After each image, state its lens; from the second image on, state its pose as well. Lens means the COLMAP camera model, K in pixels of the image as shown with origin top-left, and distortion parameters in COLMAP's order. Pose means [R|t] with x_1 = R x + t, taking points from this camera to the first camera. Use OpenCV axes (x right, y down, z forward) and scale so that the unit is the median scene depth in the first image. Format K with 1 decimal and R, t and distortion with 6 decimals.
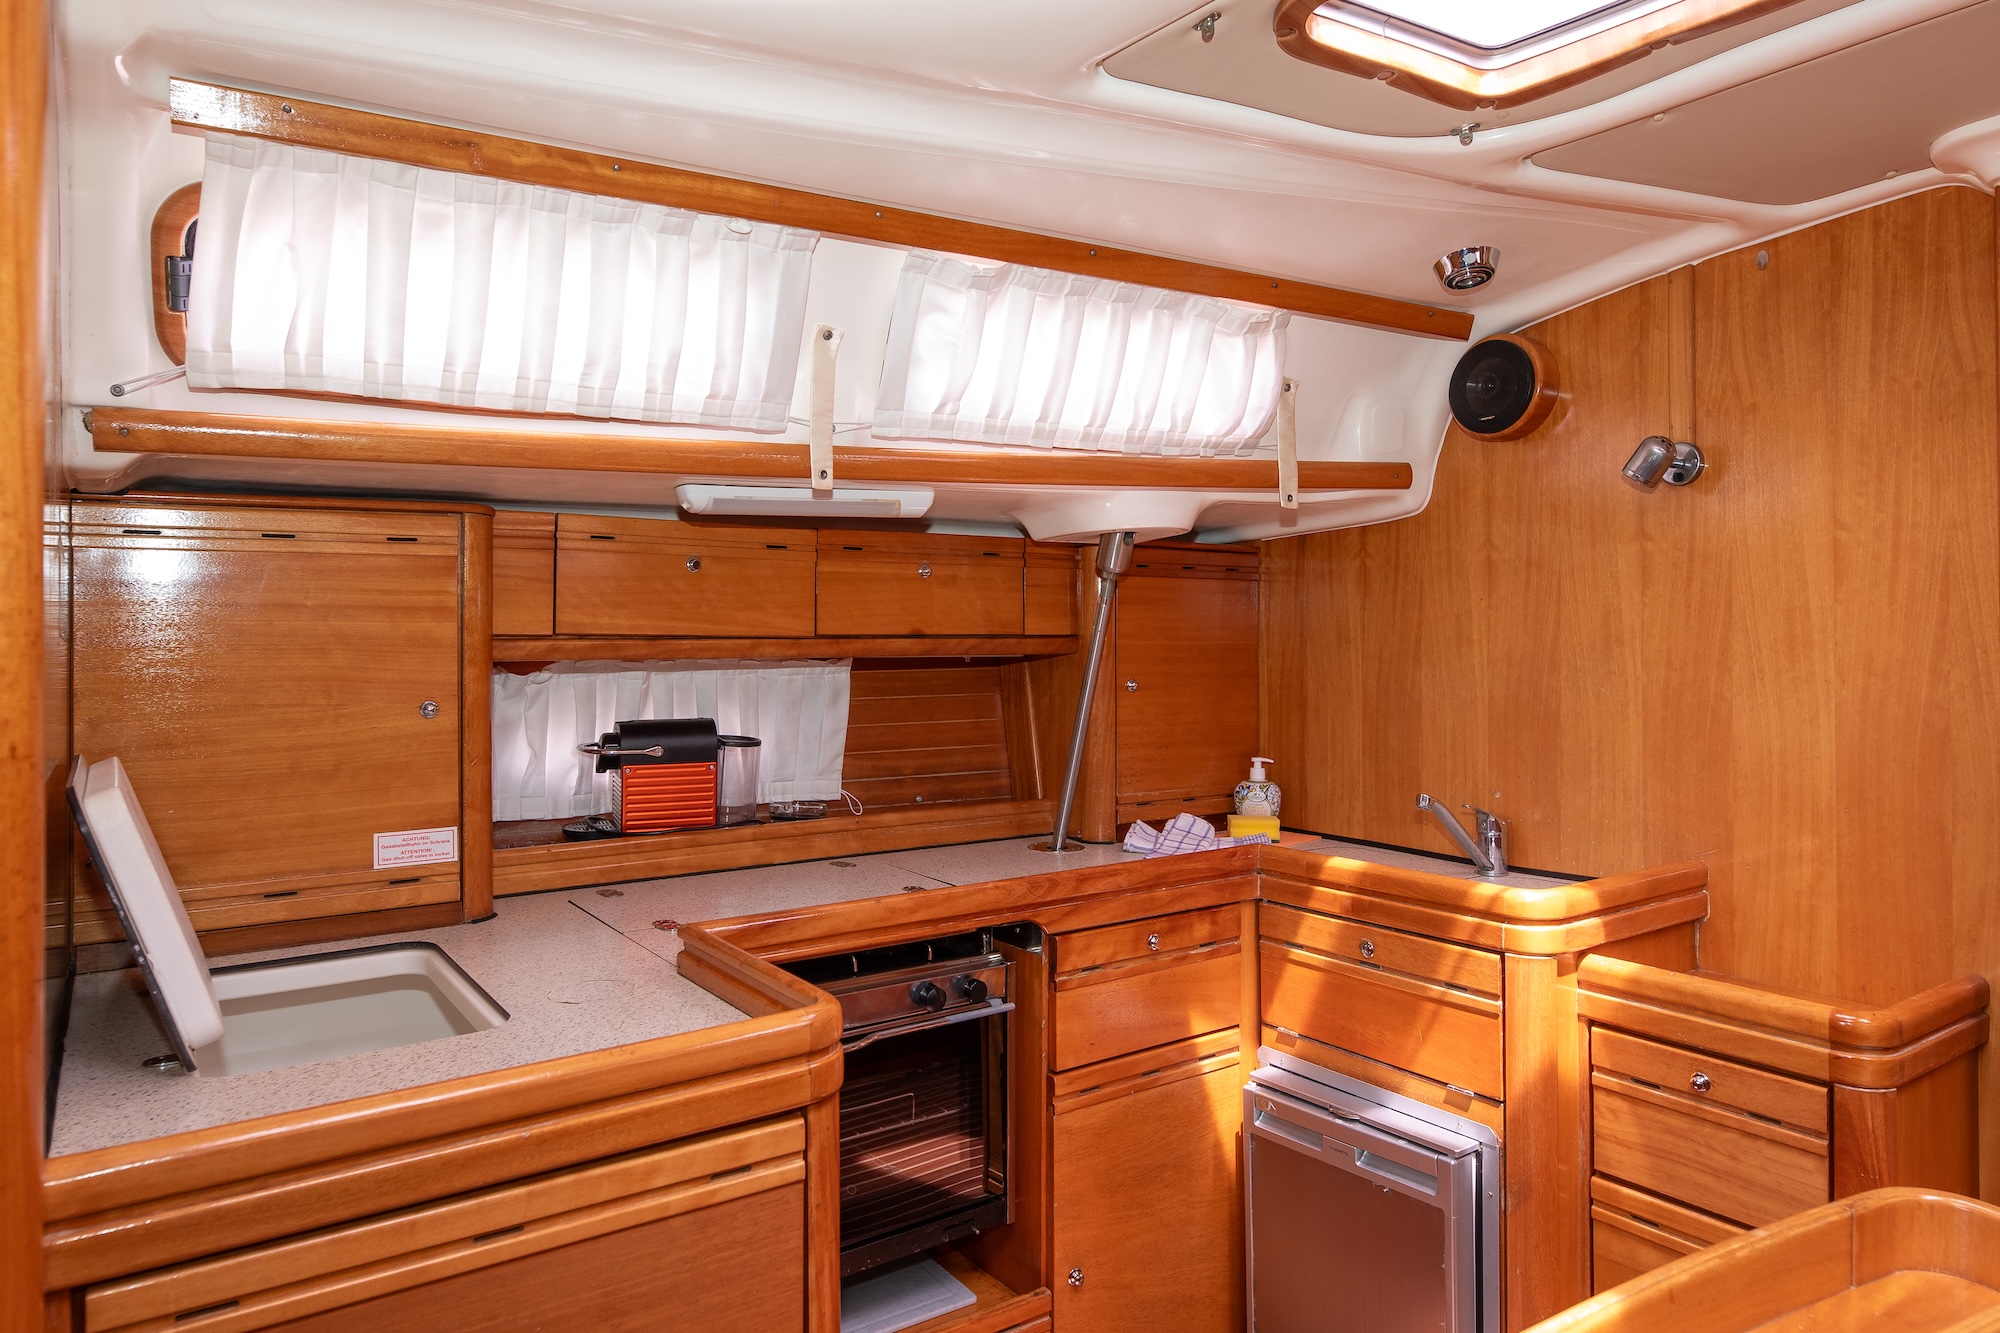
lens RADIAL K [[1331.1, 0, 1003.3], [0, 1331.1, 578.9], [0, 0, 1]] dist [-0.005370, -0.000039]
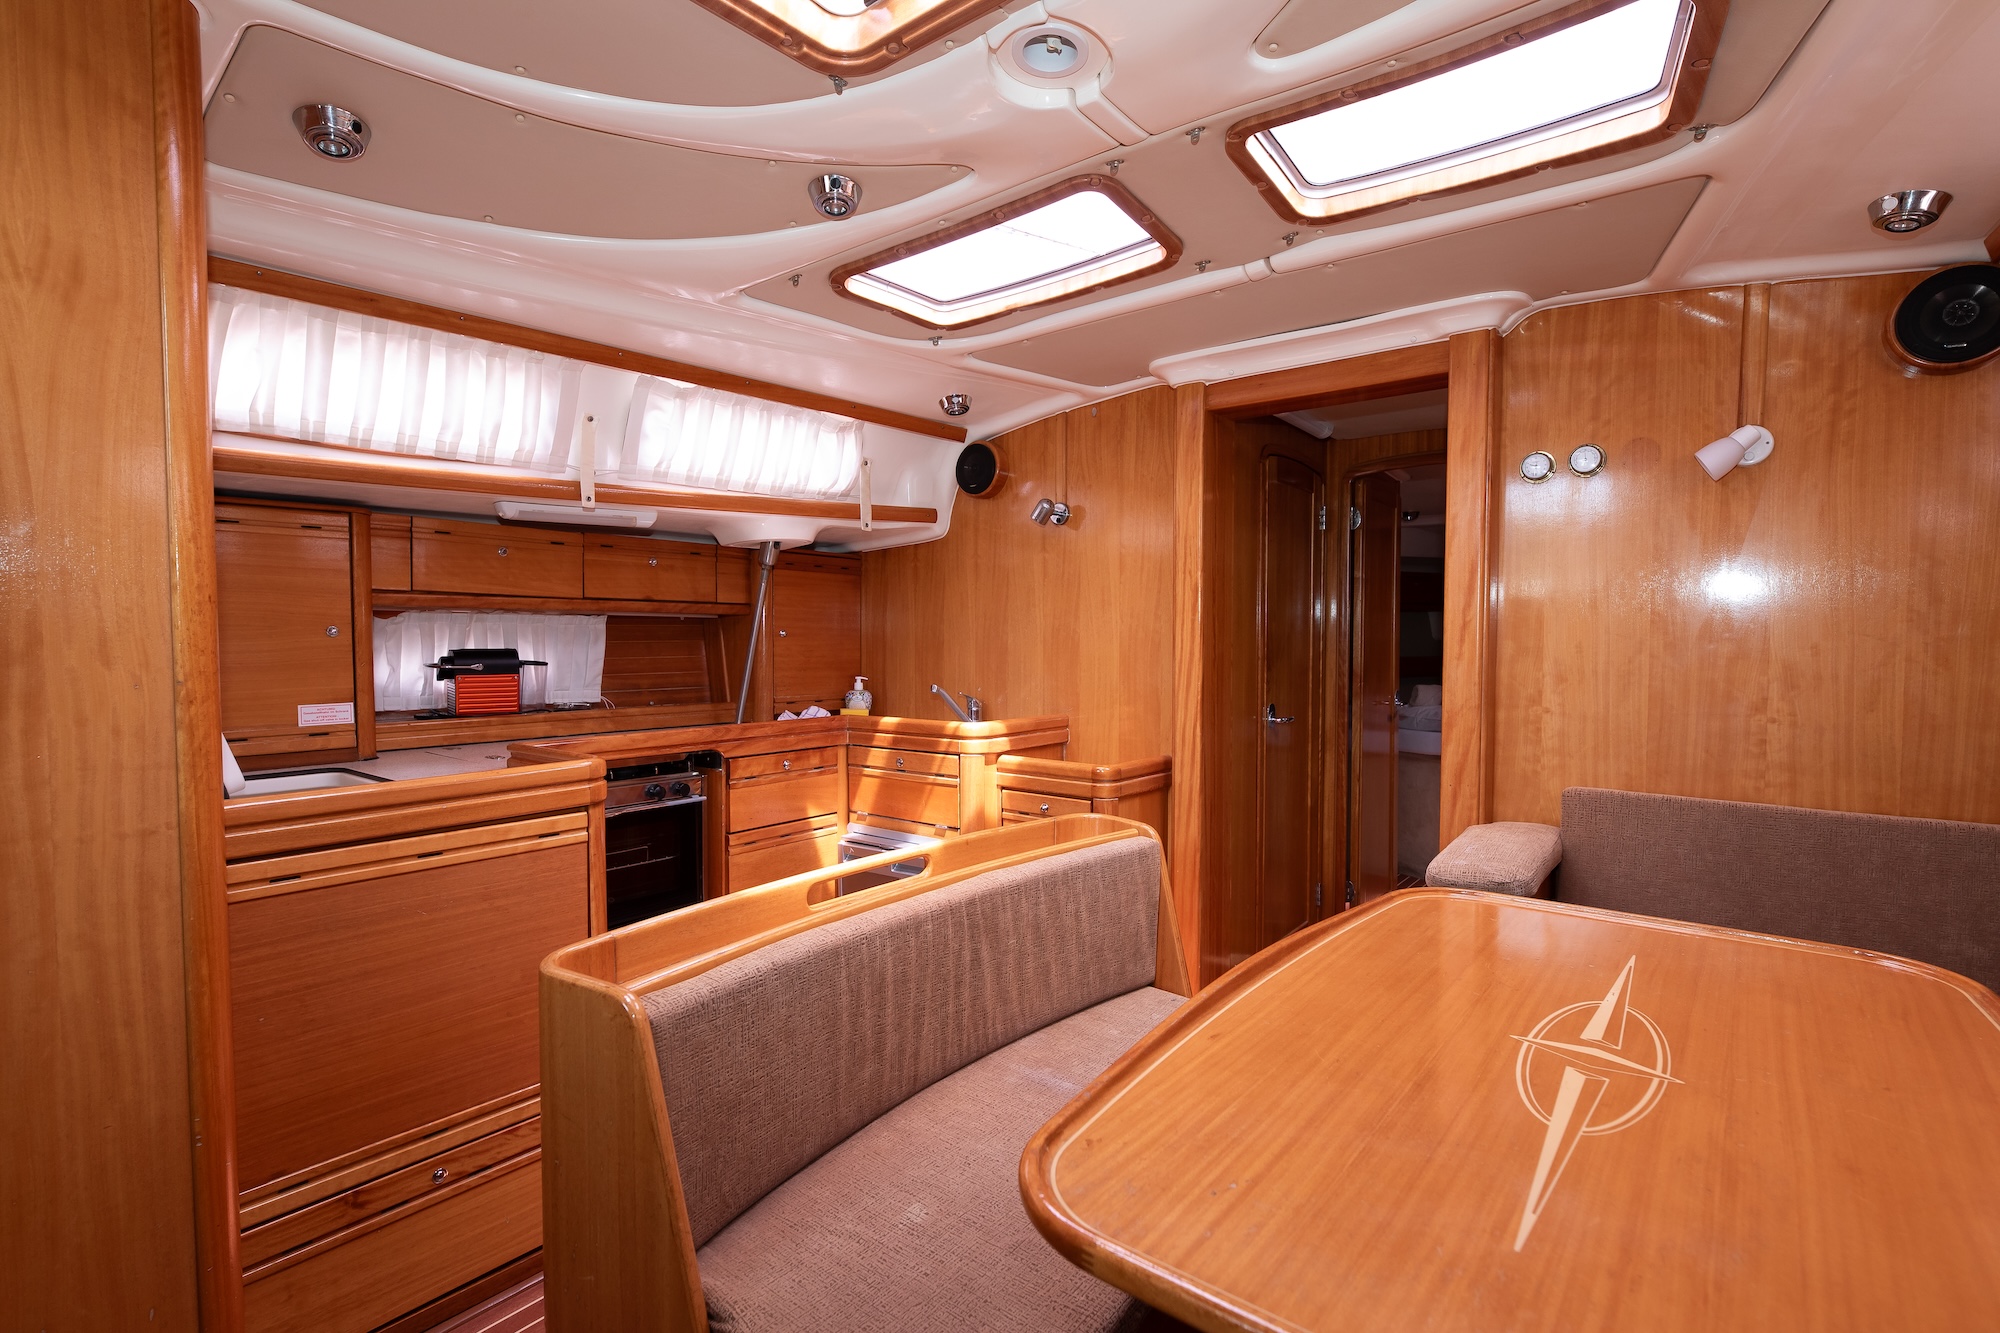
lens RADIAL K [[948.3, 0, 1009.5], [0, 948.3, 663.7], [0, 0, 1]] dist [-0.001152, -0.000910]
pose [[0.958019, -0.004555, 0.286669, 0.033050], [-0.016245, 0.997405, 0.070137, 0.037020], [-0.286244, -0.071850, 0.955459, -0.329959]]
